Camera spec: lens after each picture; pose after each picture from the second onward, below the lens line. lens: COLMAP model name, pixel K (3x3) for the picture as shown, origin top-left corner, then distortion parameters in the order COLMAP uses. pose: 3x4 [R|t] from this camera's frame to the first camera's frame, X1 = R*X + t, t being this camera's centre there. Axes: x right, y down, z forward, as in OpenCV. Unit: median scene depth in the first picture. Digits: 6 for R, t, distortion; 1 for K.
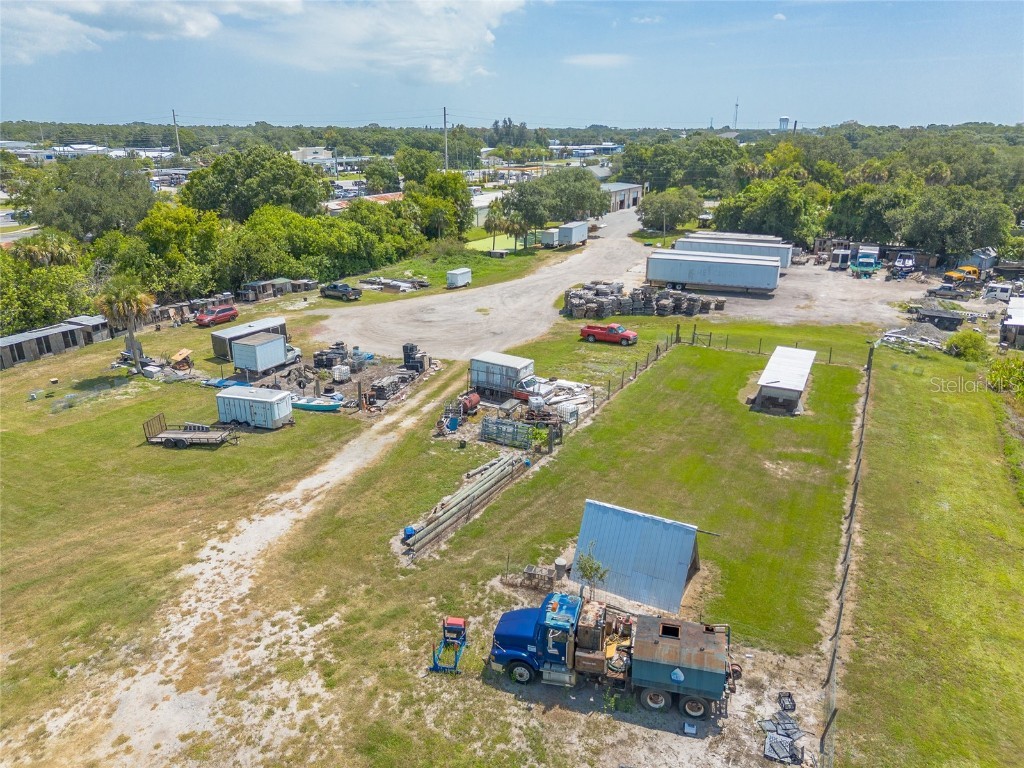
lens RADIAL K [[719.8, 0, 512.0], [0, 719.8, 384.0], [0, 0, 1]] dist [0.089058, -0.099777]
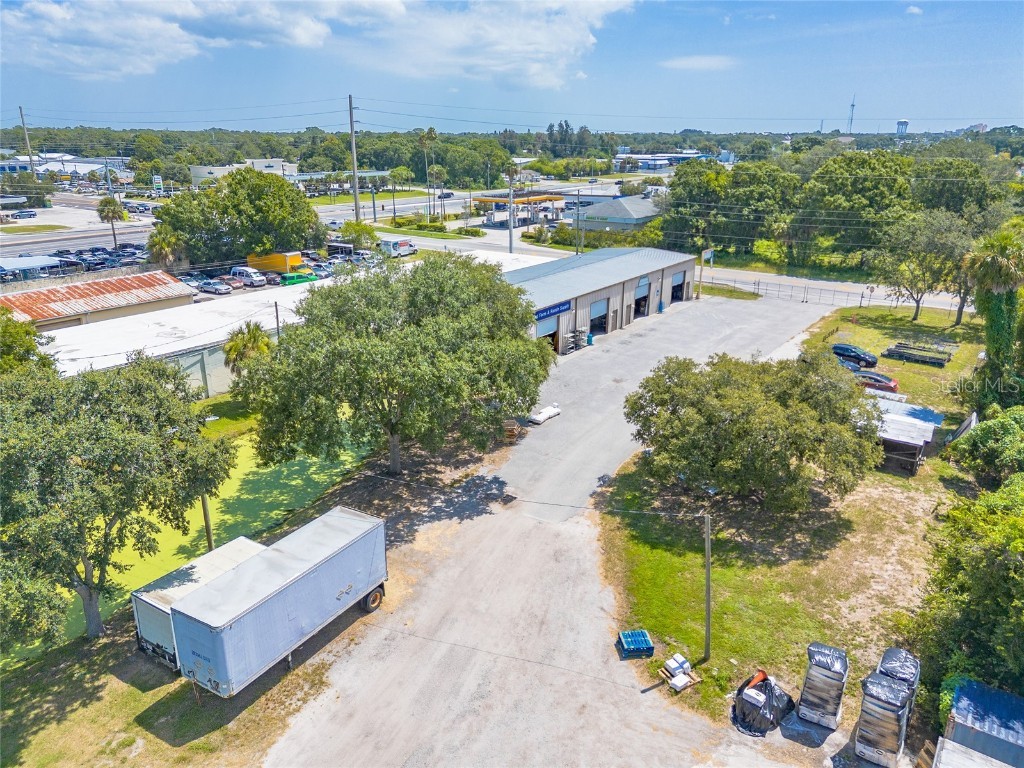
lens RADIAL K [[726.0, 0, 510.3], [0, 726.0, 382.4], [0, 0, 1]] dist [0.084959, -0.089411]
pose [[0.991376, 0.041586, -0.124272, 0.043746], [-0.042854, 0.999053, -0.007543, -0.064919], [0.123840, 0.012803, 0.992220, 0.184772]]
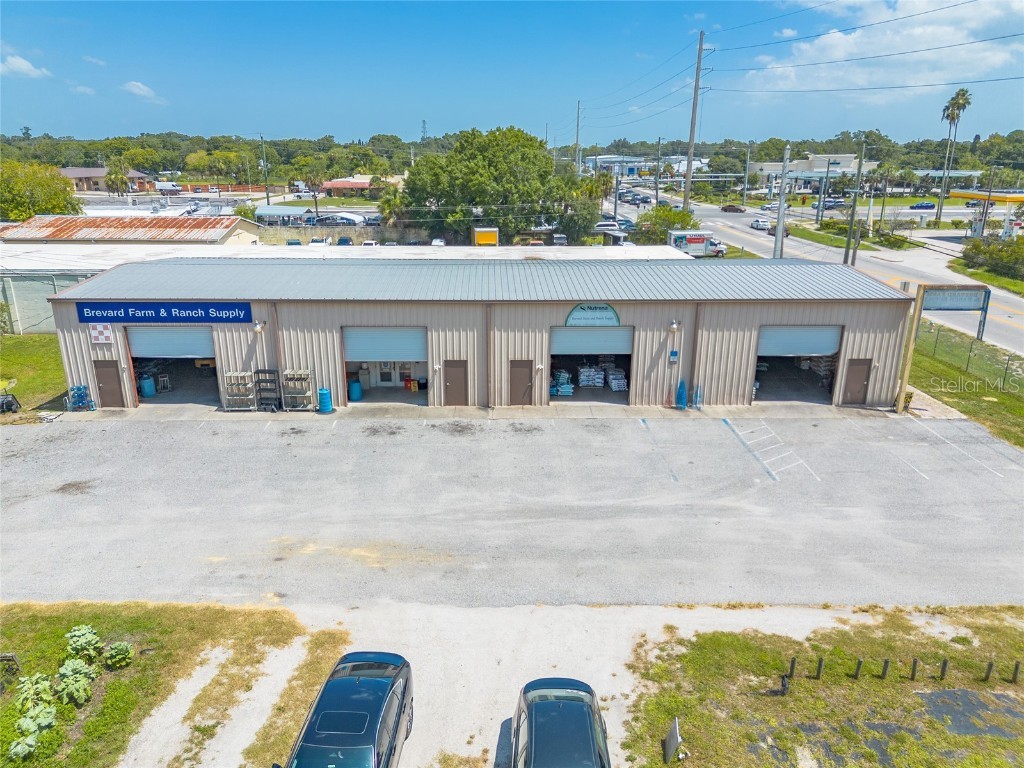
lens RADIAL K [[726.0, 0, 510.3], [0, 726.0, 382.4], [0, 0, 1]] dist [0.084959, -0.089411]
pose [[0.496063, 0.261051, -0.828115, 0.098067], [-0.289602, 0.948866, 0.125636, -0.087301], [0.818567, 0.177500, 0.546298, 0.292463]]
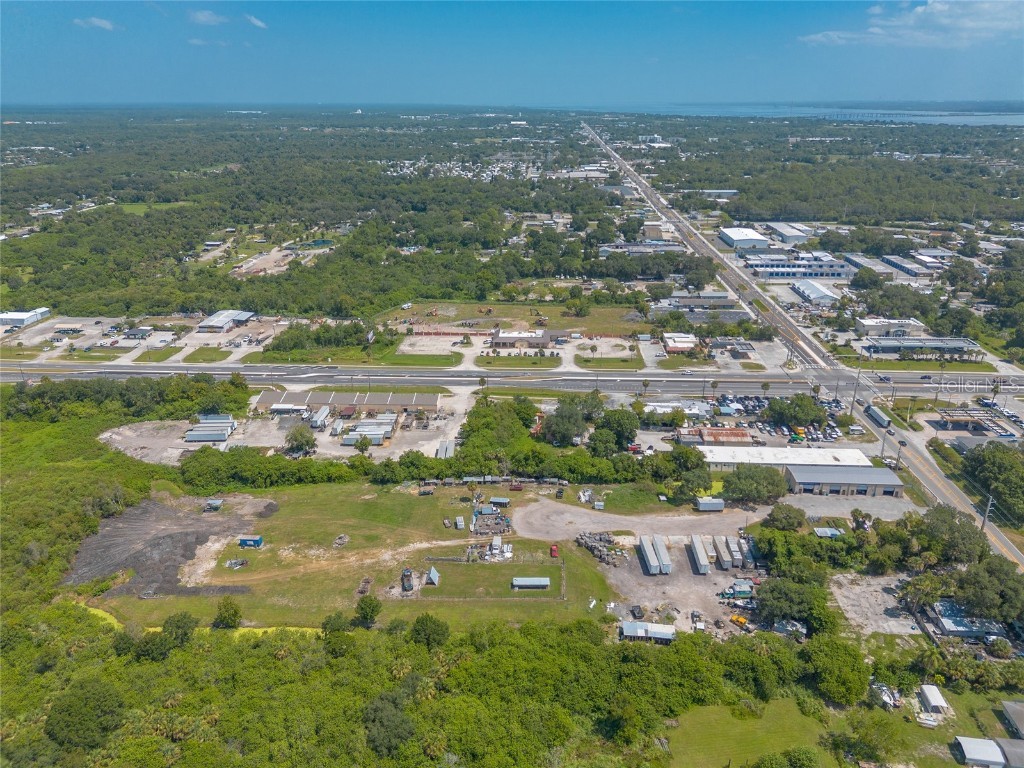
lens RADIAL K [[719.8, 0, 512.0], [0, 719.8, 384.0], [0, 0, 1]] dist [0.089058, -0.099777]
pose [[0.430335, 0.327562, -0.841139, 0.335241], [-0.294955, 0.931711, 0.211932, -0.183274], [0.853120, 0.156897, 0.497564, -0.118595]]
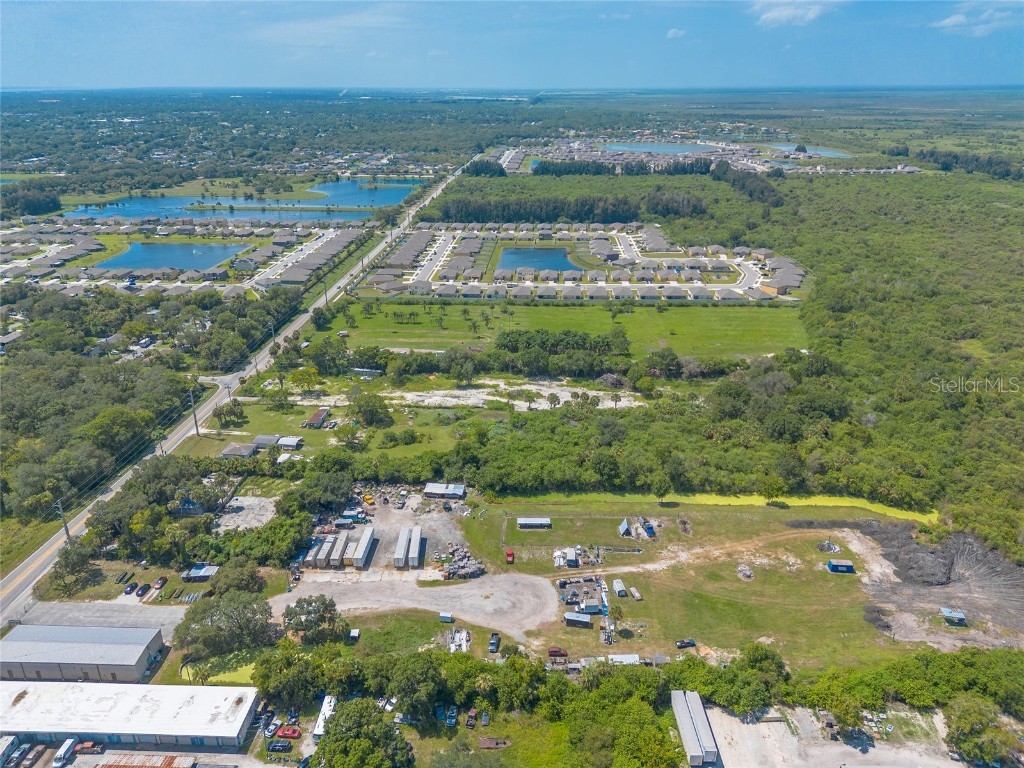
lens RADIAL K [[726.0, 0, 510.3], [0, 726.0, 382.4], [0, 0, 1]] dist [0.084959, -0.089411]
pose [[-0.436825, -0.337825, 0.833701, -0.290652], [0.298531, 0.819833, 0.488624, -0.290901], [-0.848565, 0.462329, -0.257272, 0.190295]]
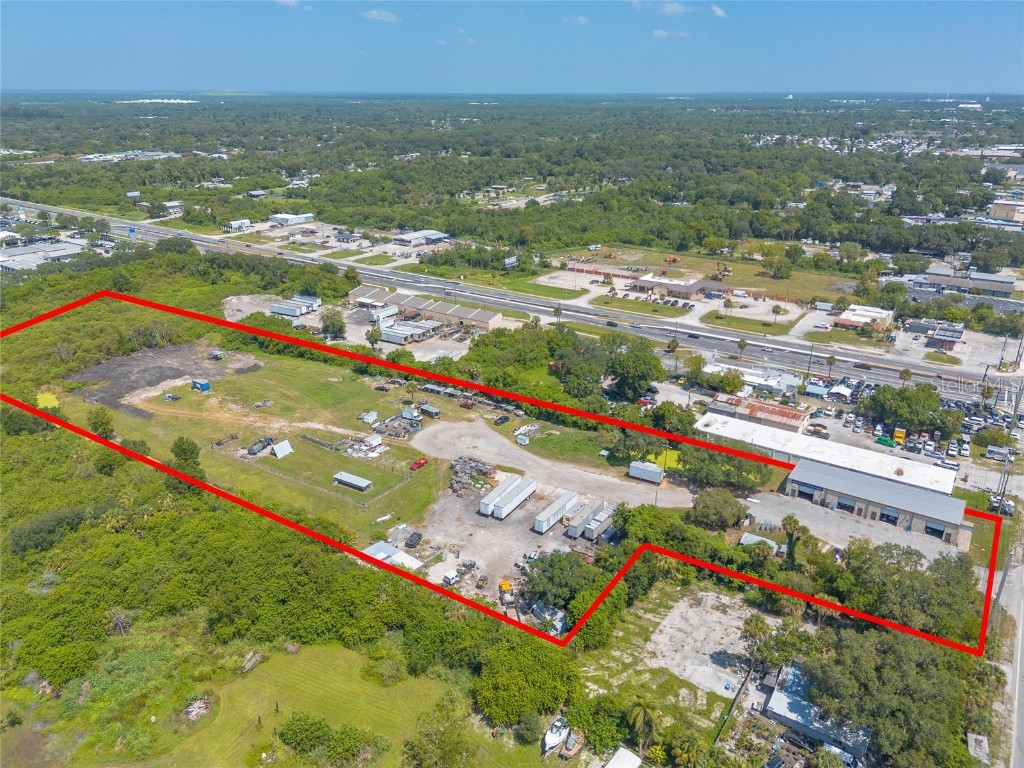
lens RADIAL K [[726.0, 0, 510.3], [0, 726.0, 382.4], [0, 0, 1]] dist [0.084959, -0.089411]
pose [[-0.105138, 0.369288, -0.923348, 0.340229], [-0.329399, 0.863147, 0.382719, -0.201067], [0.938319, 0.344388, 0.030894, 0.147976]]
